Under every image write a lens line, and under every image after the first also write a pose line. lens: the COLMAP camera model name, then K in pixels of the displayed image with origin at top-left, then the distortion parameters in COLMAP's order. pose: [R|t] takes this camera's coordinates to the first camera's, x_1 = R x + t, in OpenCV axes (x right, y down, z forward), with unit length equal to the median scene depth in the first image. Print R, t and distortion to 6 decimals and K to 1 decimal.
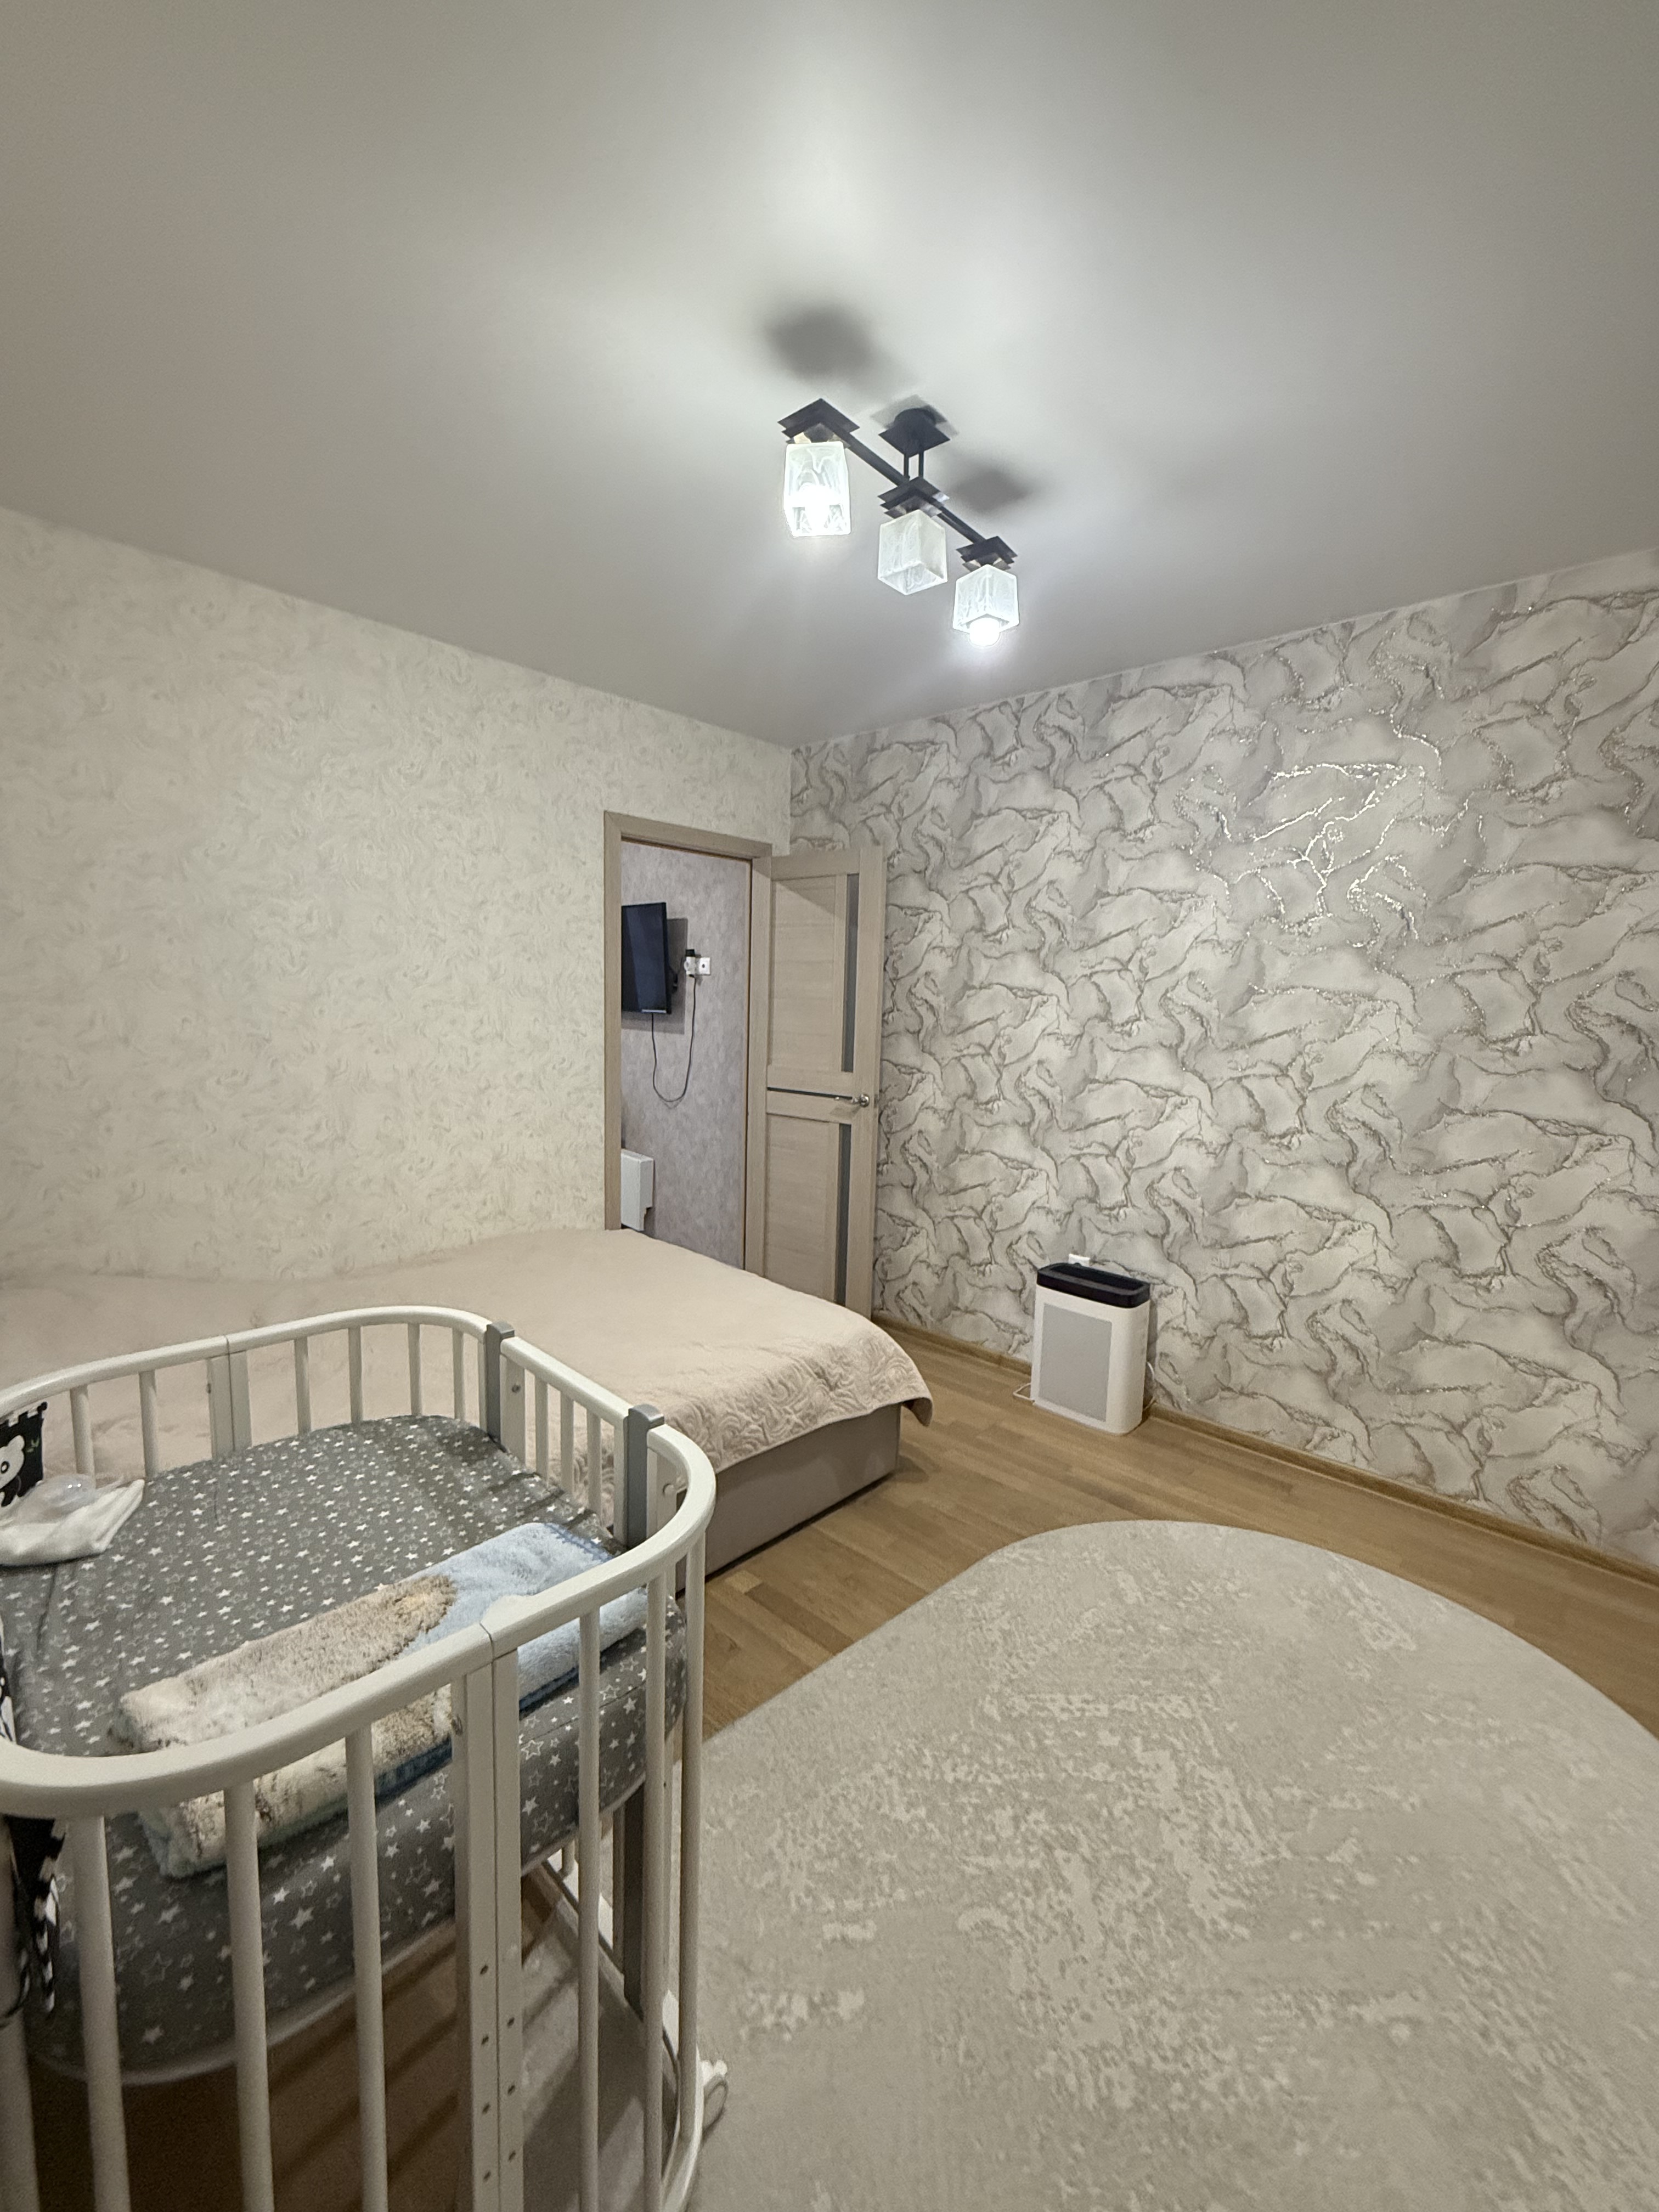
lens RADIAL K [[882.9, 0, 842.2], [0, 882.9, 1106.9], [0, 0, 1]] dist [0.001346, -0.000349]
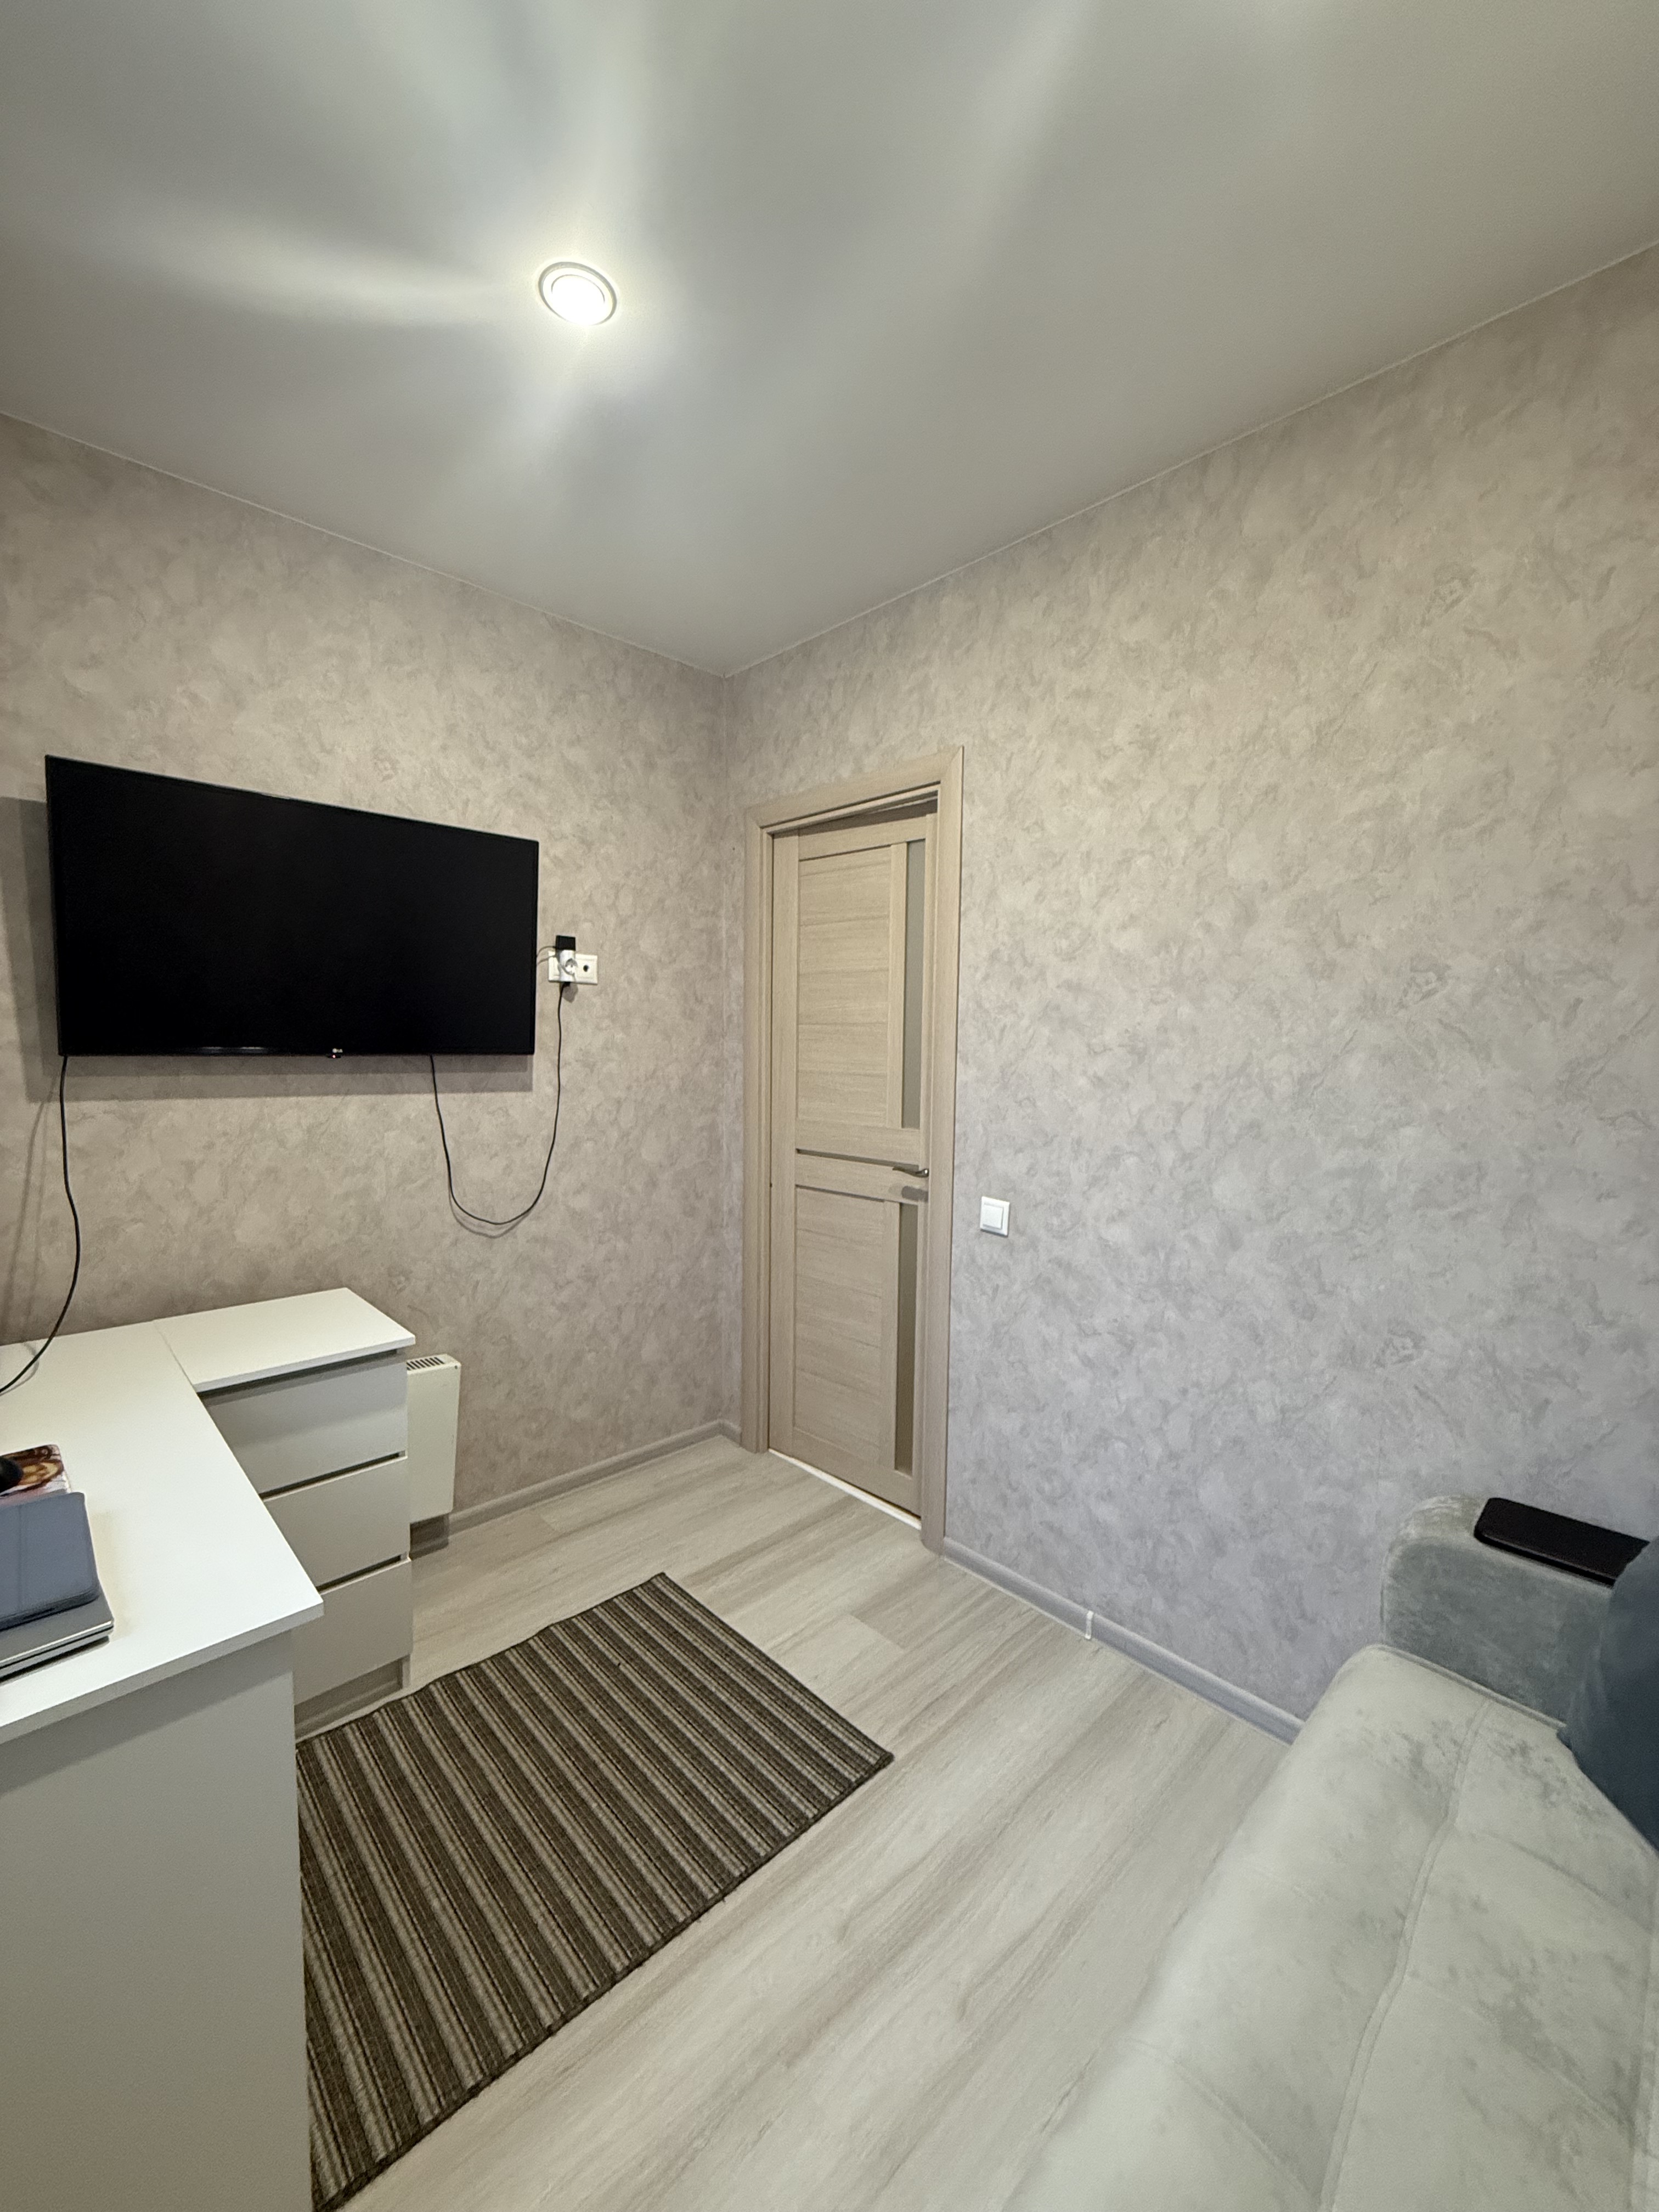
lens RADIAL K [[882.9, 0, 827.6], [0, 882.9, 1107.2], [0, 0, 1]] dist [0.001346, -0.000349]
pose [[0.047818, -0.103805, 0.993448, -1.207715], [0.101233, 0.989968, 0.098569, -0.184326], [-0.993713, 0.095856, 0.057847, 1.363031]]
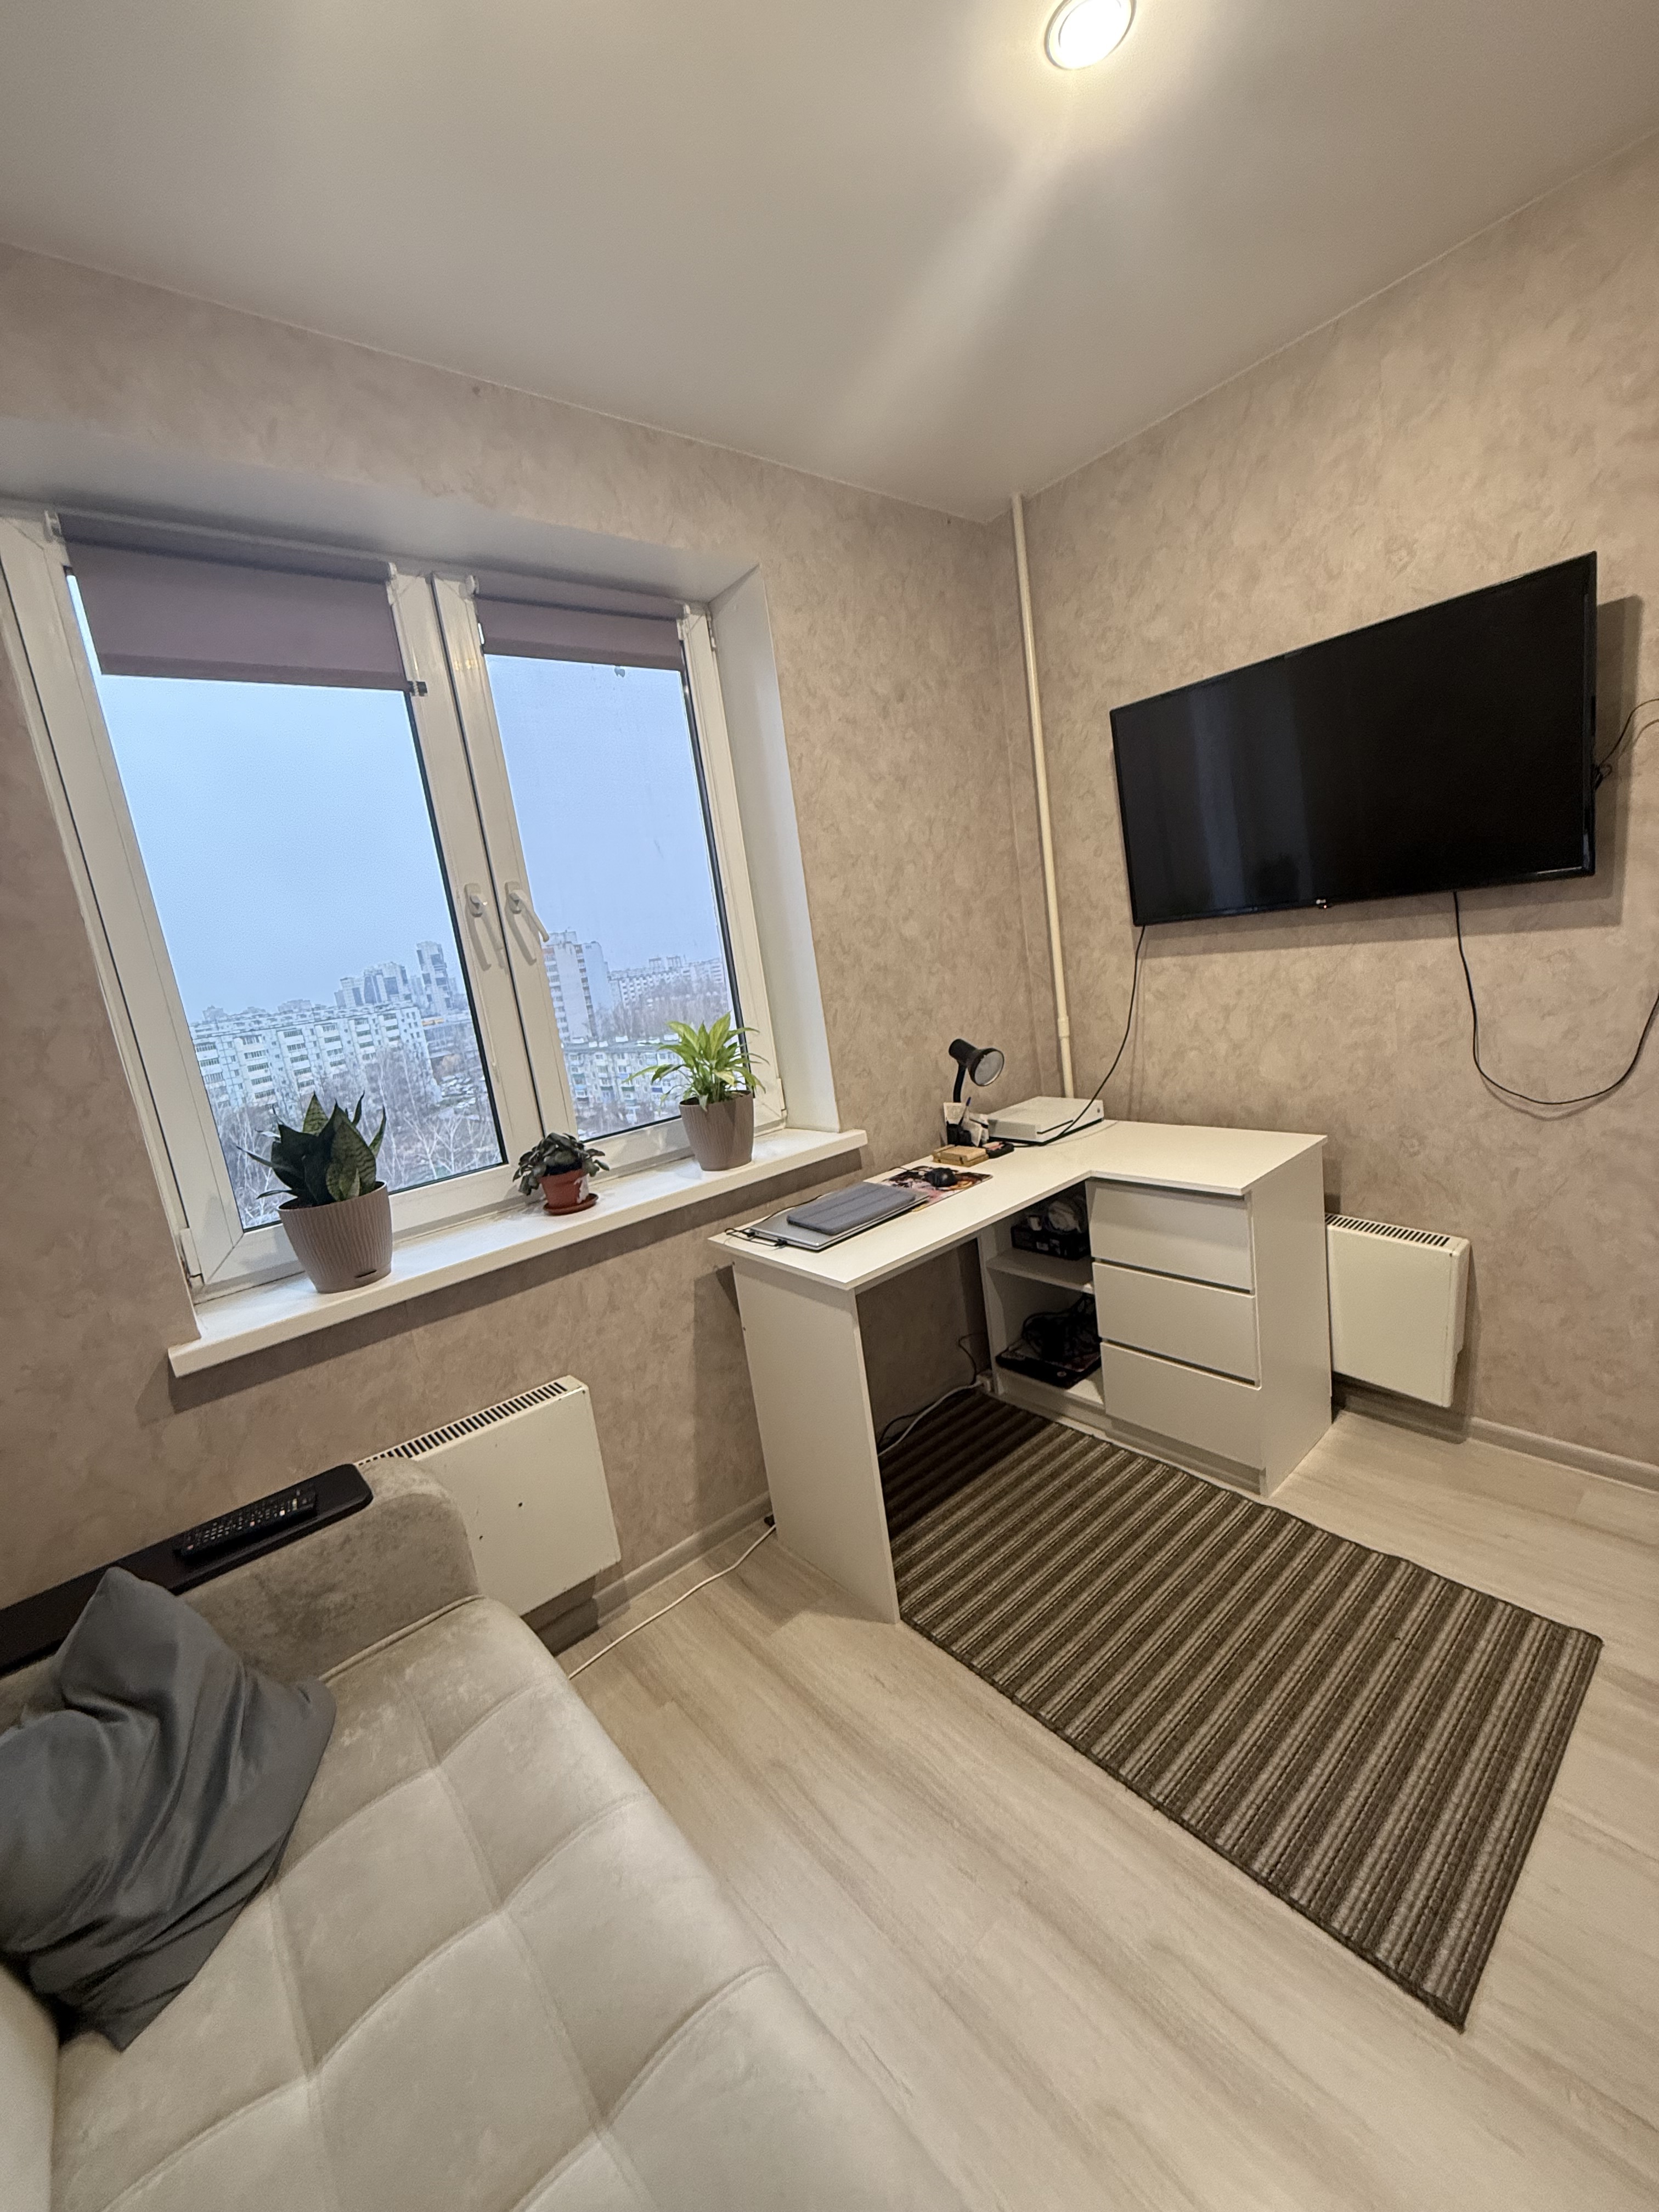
lens RADIAL K [[882.9, 0, 839.6], [0, 882.9, 1103.7], [0, 0, 1]] dist [0.001346, -0.000349]
pose [[0.981203, -0.139620, -0.133219, -0.796940], [0.149098, 0.986750, 0.063990, -0.139065], [0.122520, -0.082650, 0.989019, 1.006367]]
